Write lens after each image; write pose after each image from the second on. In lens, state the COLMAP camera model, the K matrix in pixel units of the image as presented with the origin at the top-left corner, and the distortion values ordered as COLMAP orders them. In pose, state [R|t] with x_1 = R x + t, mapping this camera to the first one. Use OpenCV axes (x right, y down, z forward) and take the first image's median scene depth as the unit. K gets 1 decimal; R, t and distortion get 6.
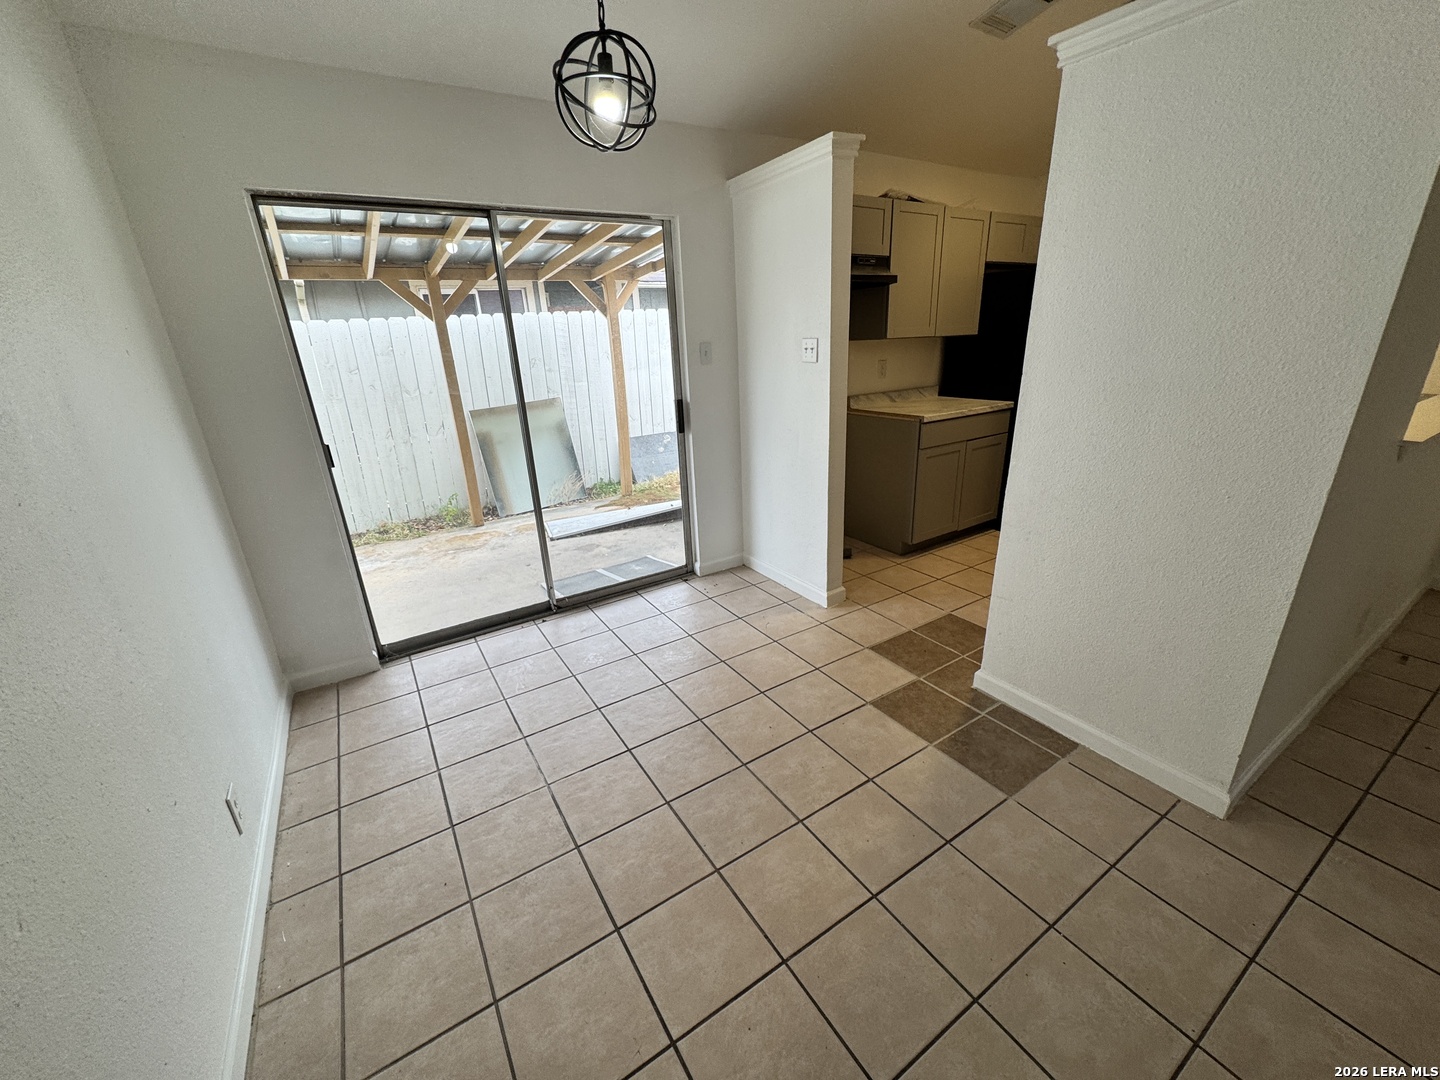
lens RADIAL K [[572.1, 0, 719.0], [0, 572.1, 539.7], [0, 0, 1]] dist [-0.002266, 0.000351]
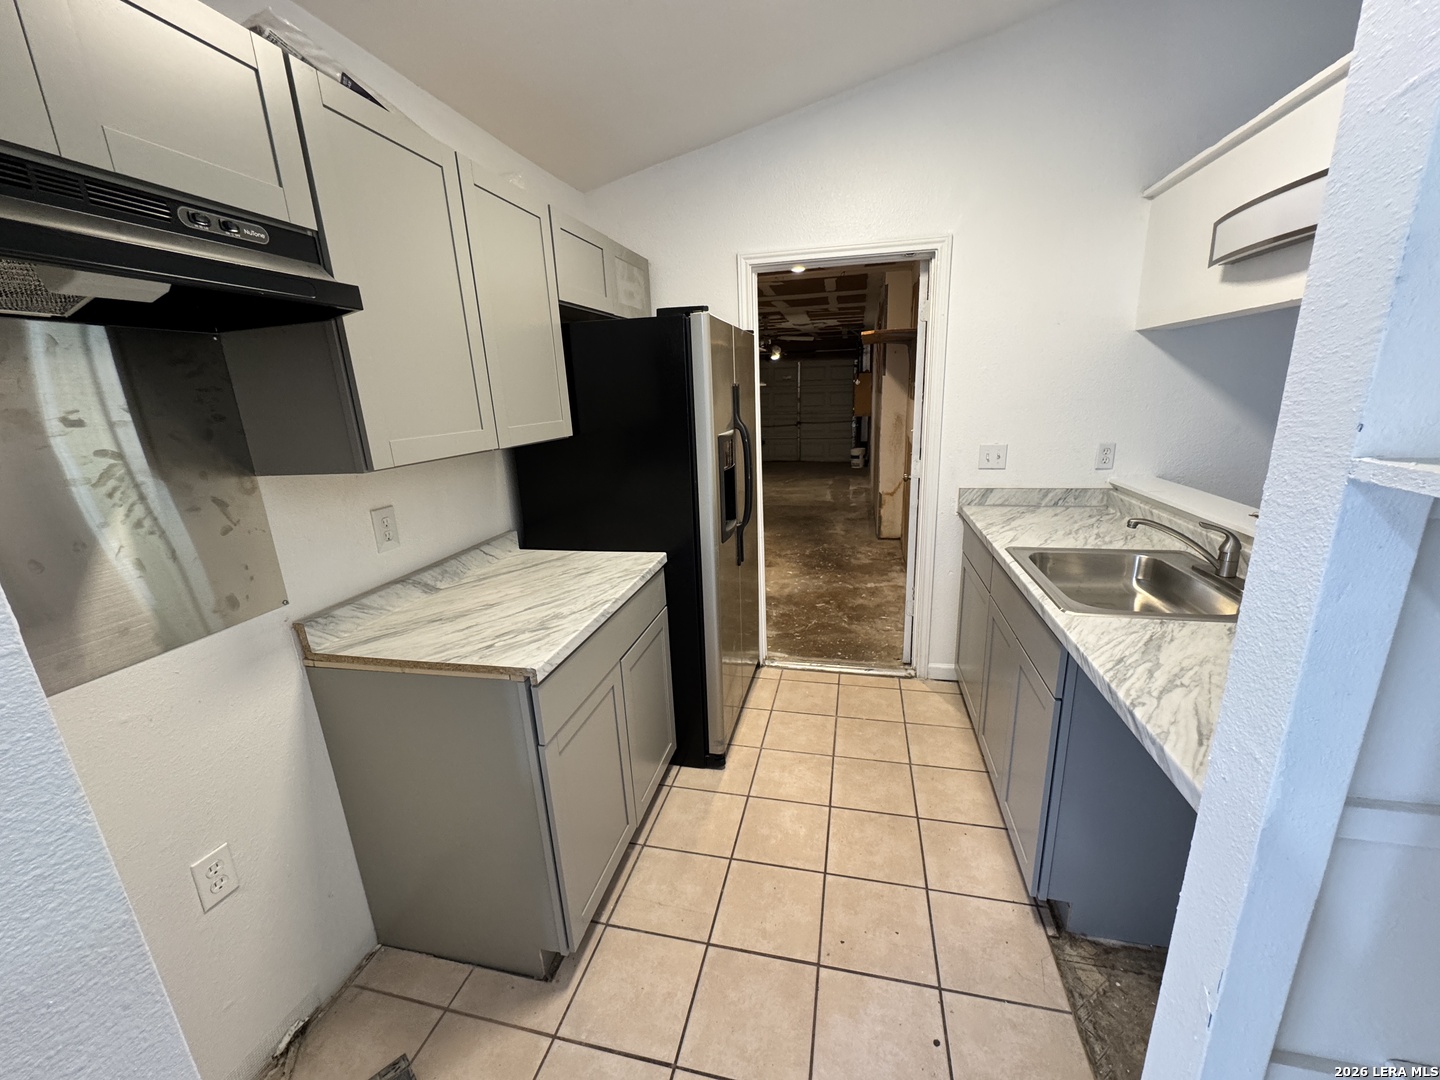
lens RADIAL K [[572.1, 0, 723.8], [0, 572.1, 536.5], [0, 0, 1]] dist [-0.002266, 0.000351]
pose [[0.712002, -0.164549, 0.682625, 0.178500], [0.251586, 0.967394, -0.029220, -0.221088], [-0.655559, 0.192544, 0.730184, 0.545856]]
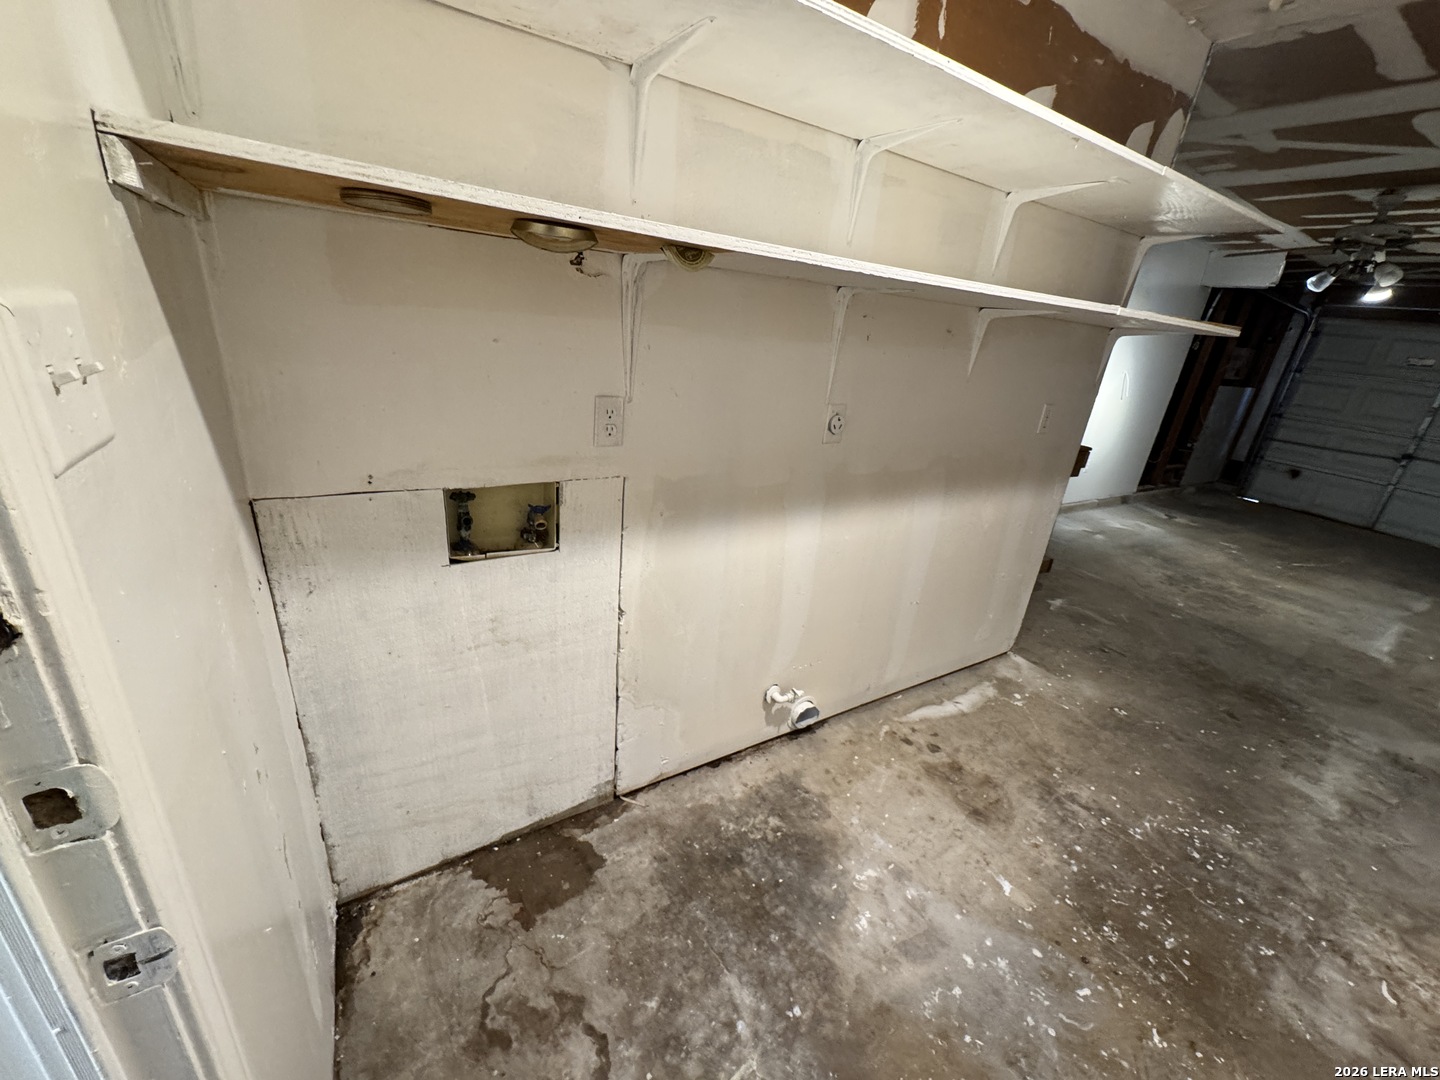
lens RADIAL K [[572.1, 0, 720.5], [0, 572.1, 538.4], [0, 0, 1]] dist [-0.002266, 0.000351]
pose [[0.991073, 0.128546, 0.035367, 0.397146], [-0.129183, 0.991486, 0.016335, -0.272288], [-0.032966, -0.020758, 0.999241, 0.680184]]
